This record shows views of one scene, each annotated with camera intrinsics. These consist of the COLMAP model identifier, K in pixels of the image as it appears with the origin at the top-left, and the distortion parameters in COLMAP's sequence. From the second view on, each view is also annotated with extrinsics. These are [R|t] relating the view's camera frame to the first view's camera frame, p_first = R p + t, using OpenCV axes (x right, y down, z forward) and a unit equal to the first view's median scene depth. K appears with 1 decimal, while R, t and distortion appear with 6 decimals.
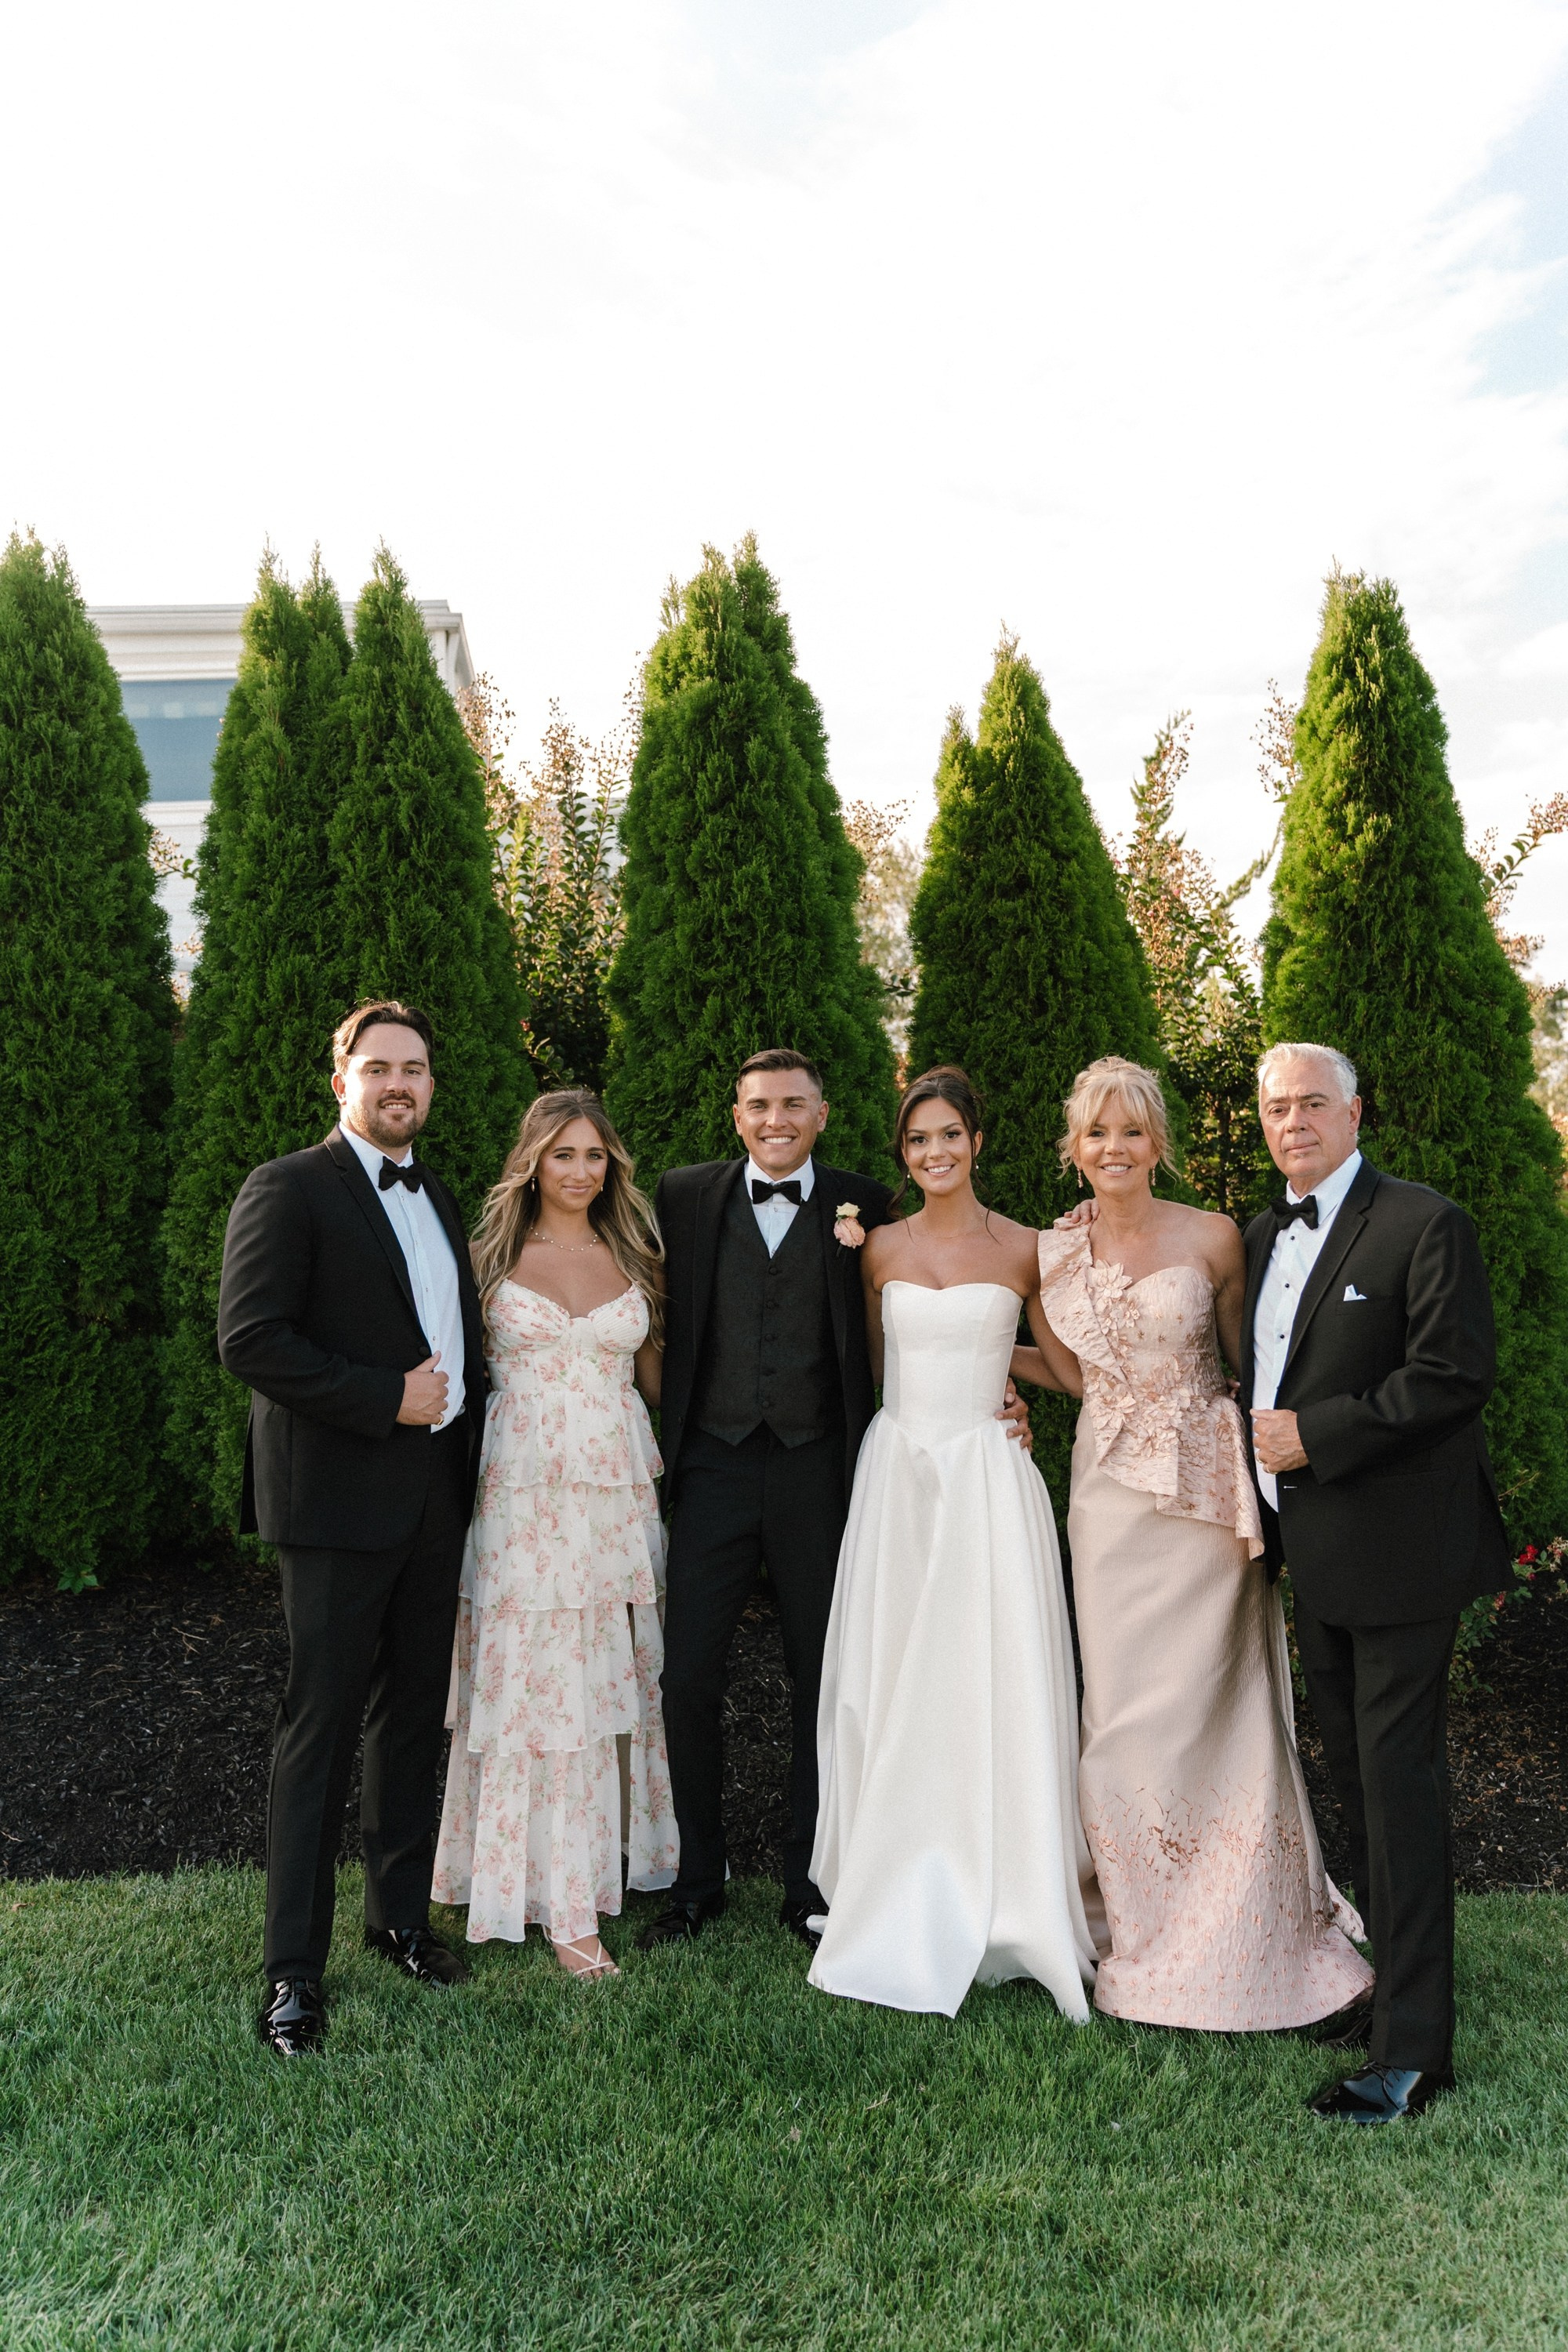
lens RADIAL K [[1851.3, 0, 782.9], [0, 1851.3, 1173.9], [0, 0, 1]] dist [-0.007745, -0.002695]
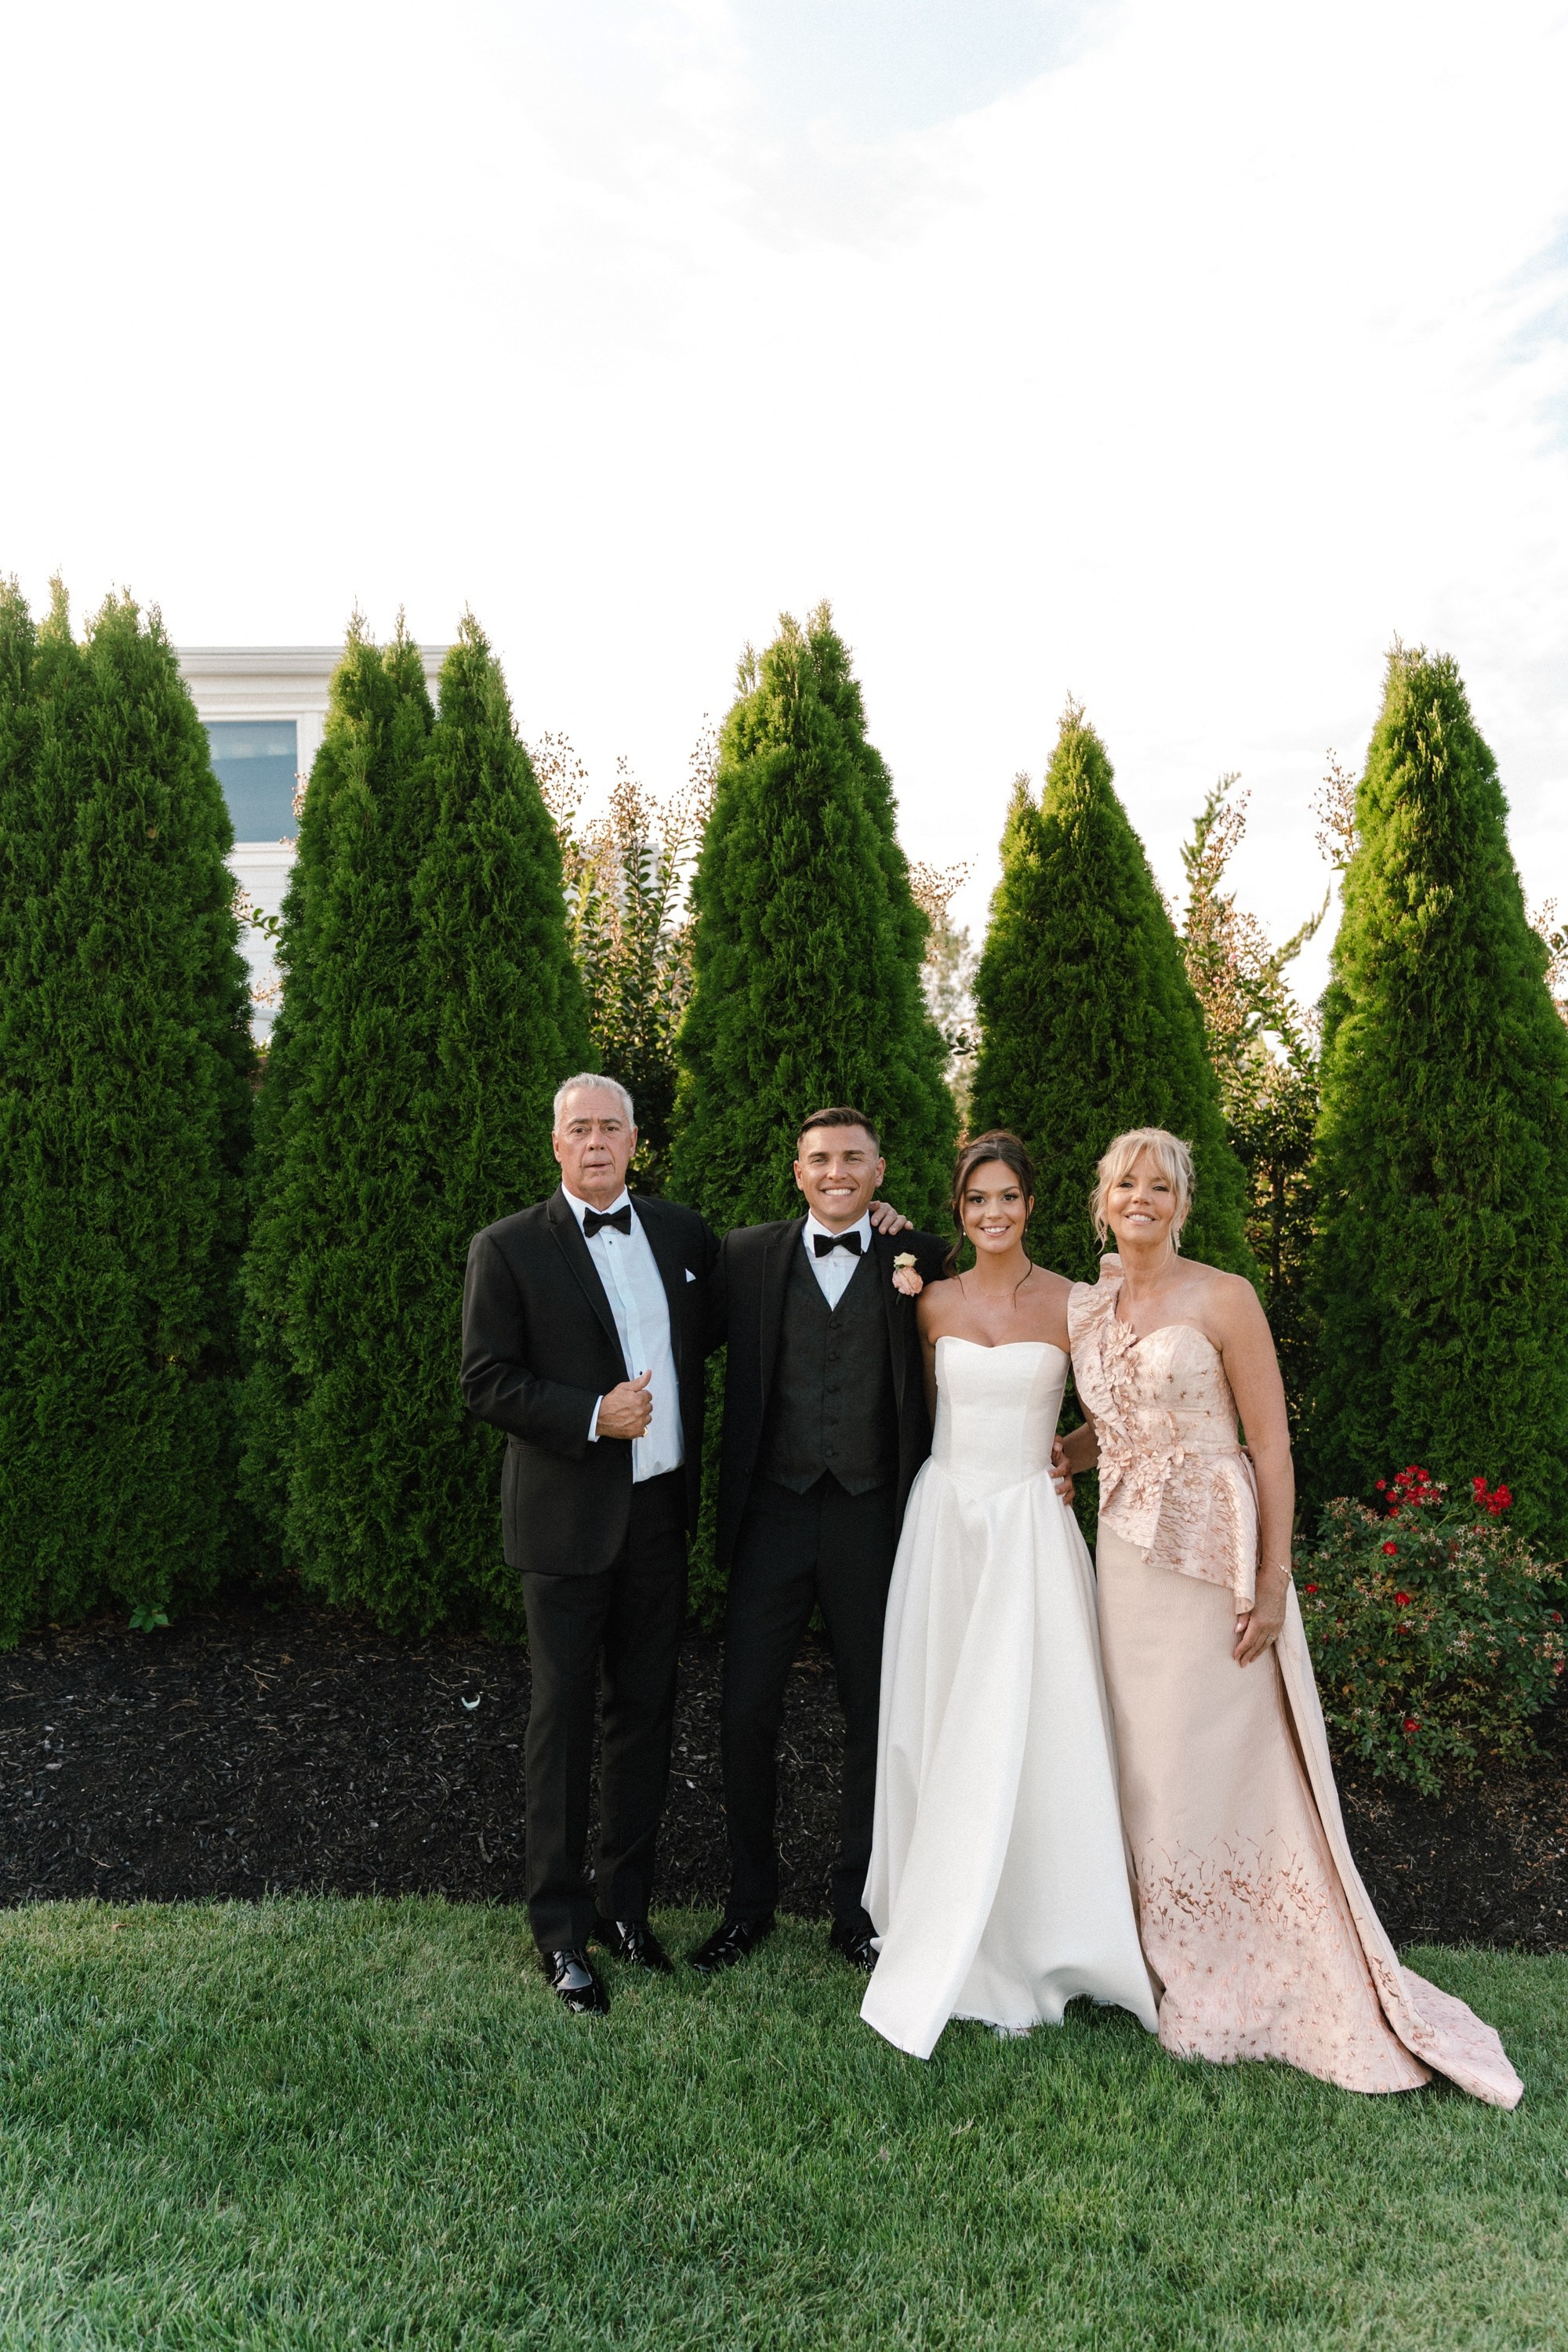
lens RADIAL K [[1919.8, 0, 759.5], [0, 1919.8, 1154.9], [0, 0, 1]] dist [-0.003867, -0.003738]
pose [[0.999621, 0.018255, -0.020607, -0.027670], [-0.019014, 0.999126, -0.037225, -0.000983], [0.019910, 0.037603, 0.999094, -0.055159]]
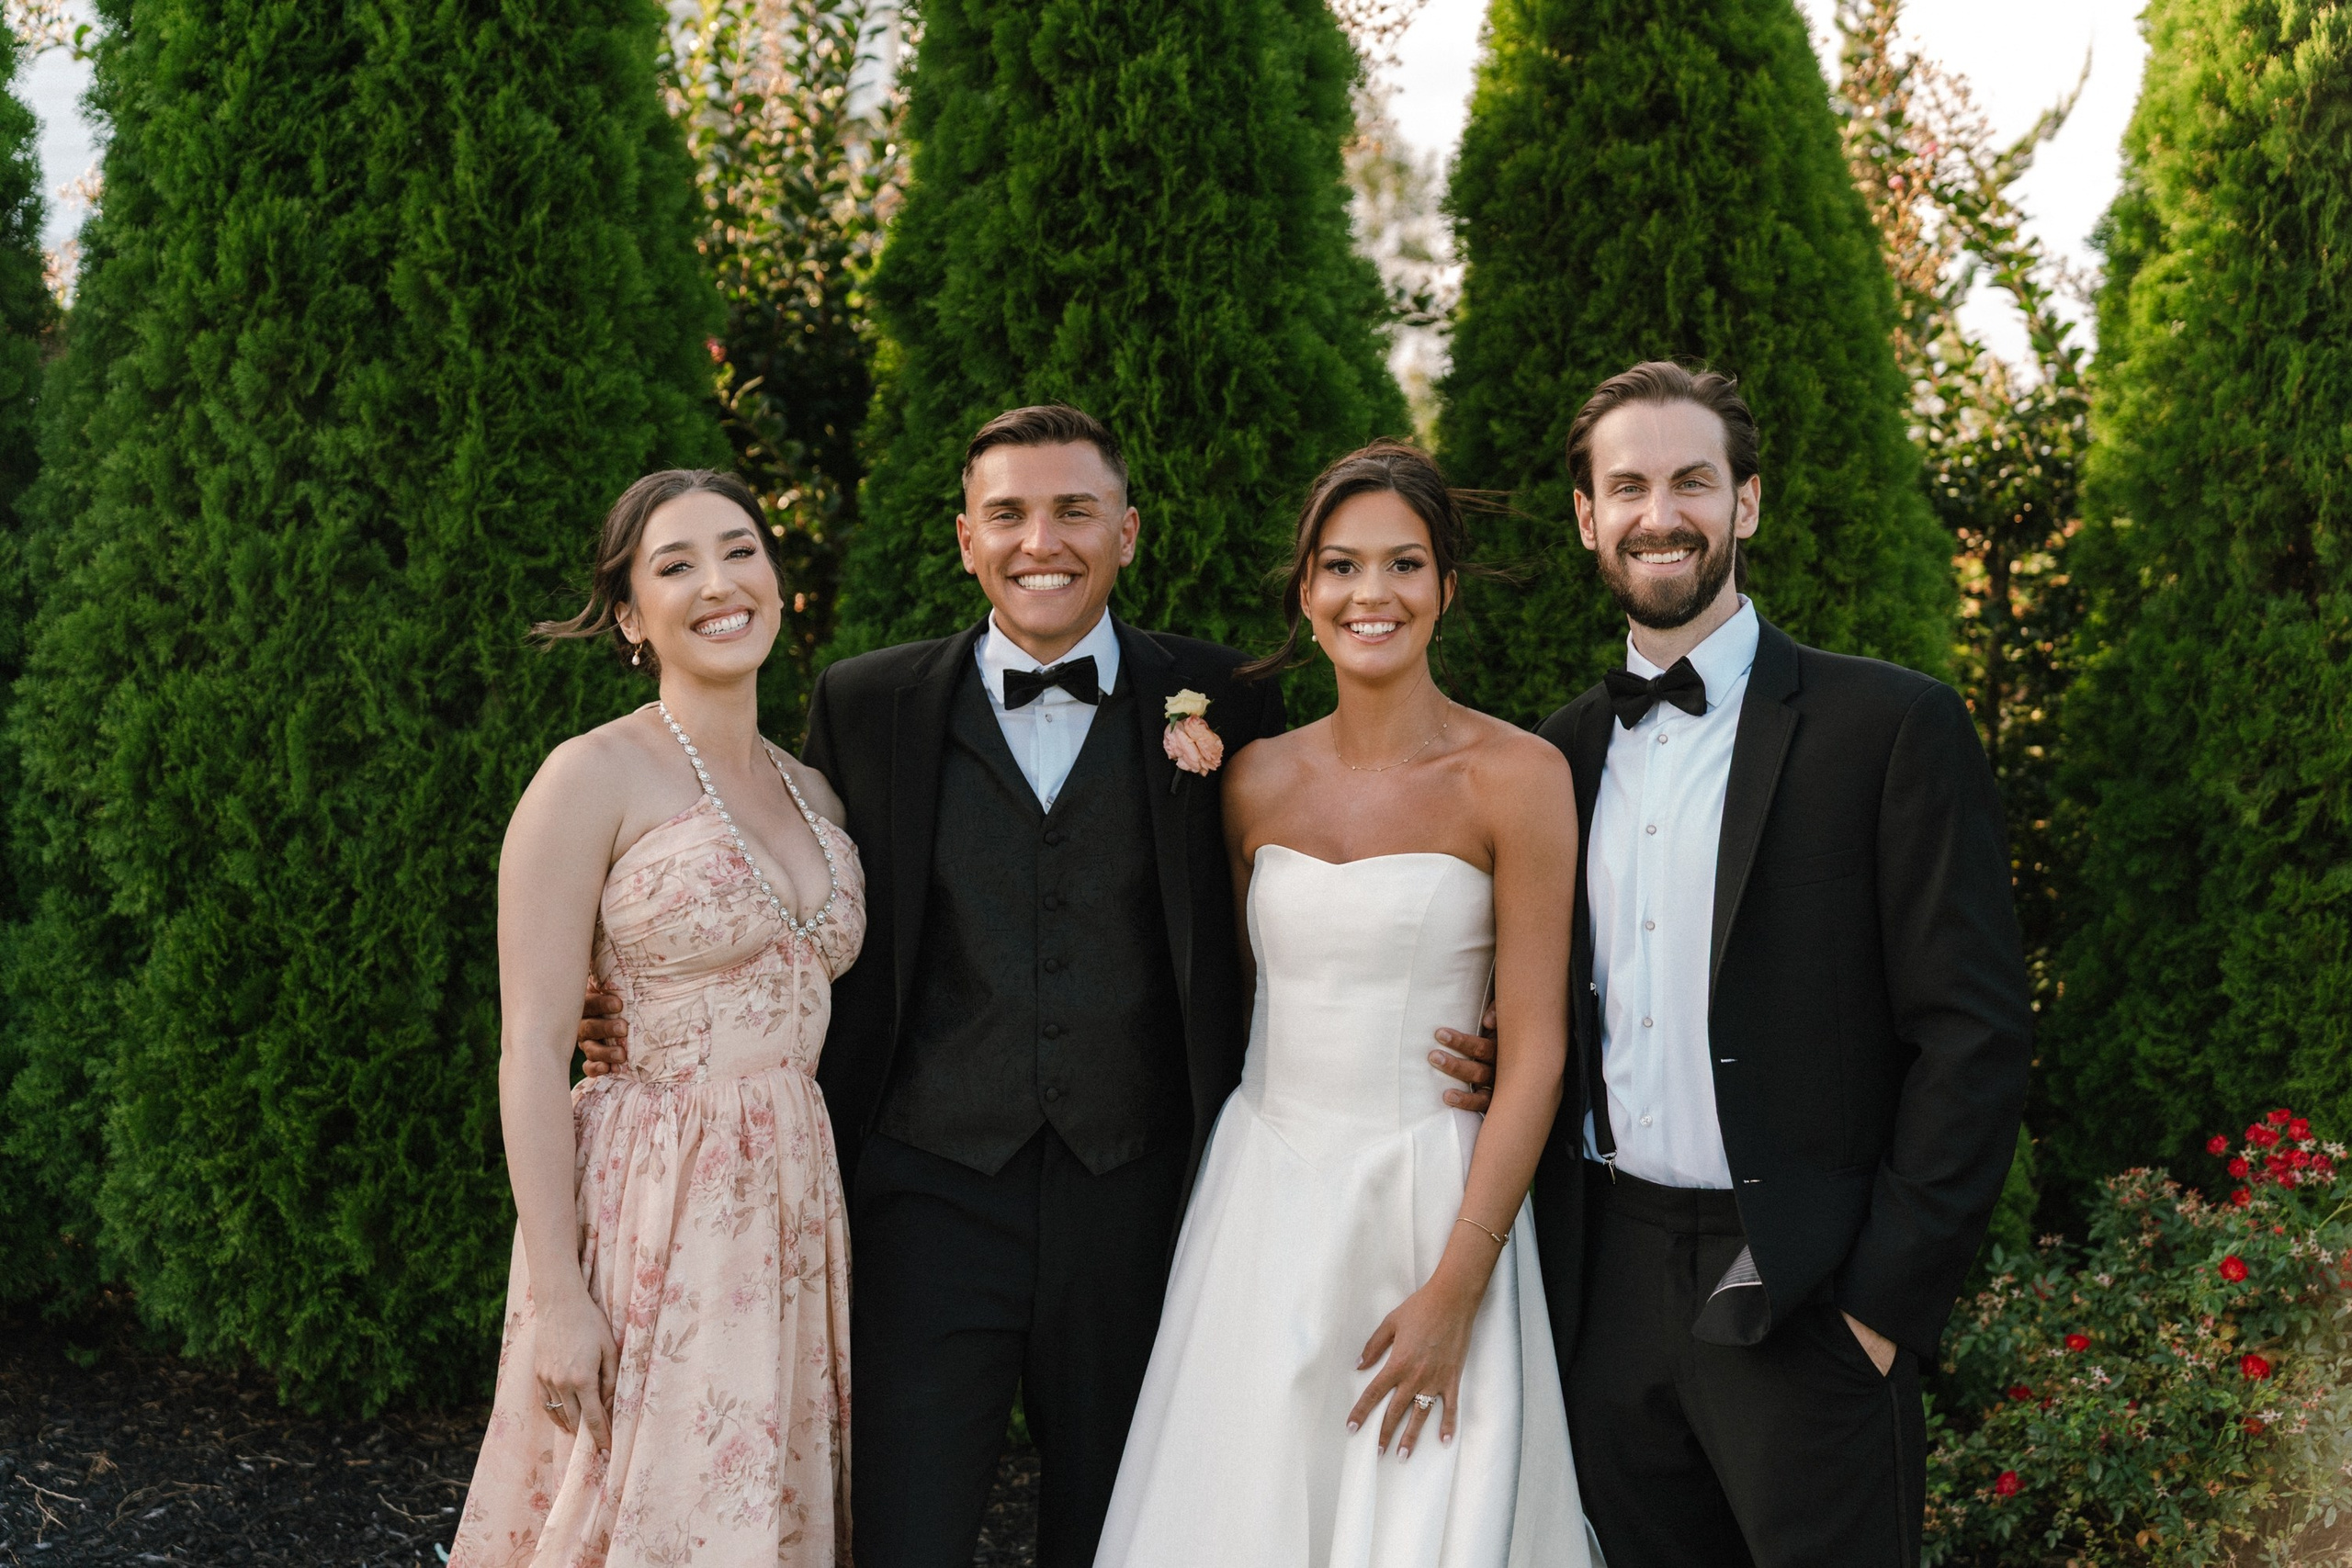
lens RADIAL K [[3146.0, 0, 1162.8], [0, 3146.0, 795.6], [0, 0, 1]] dist [0.088929, -0.477471]
pose [[0.999491, 0.029248, 0.012775, -0.020459], [-0.029733, 0.998775, 0.039541, 0.006846], [-0.011603, -0.039901, 0.999136, 0.100492]]
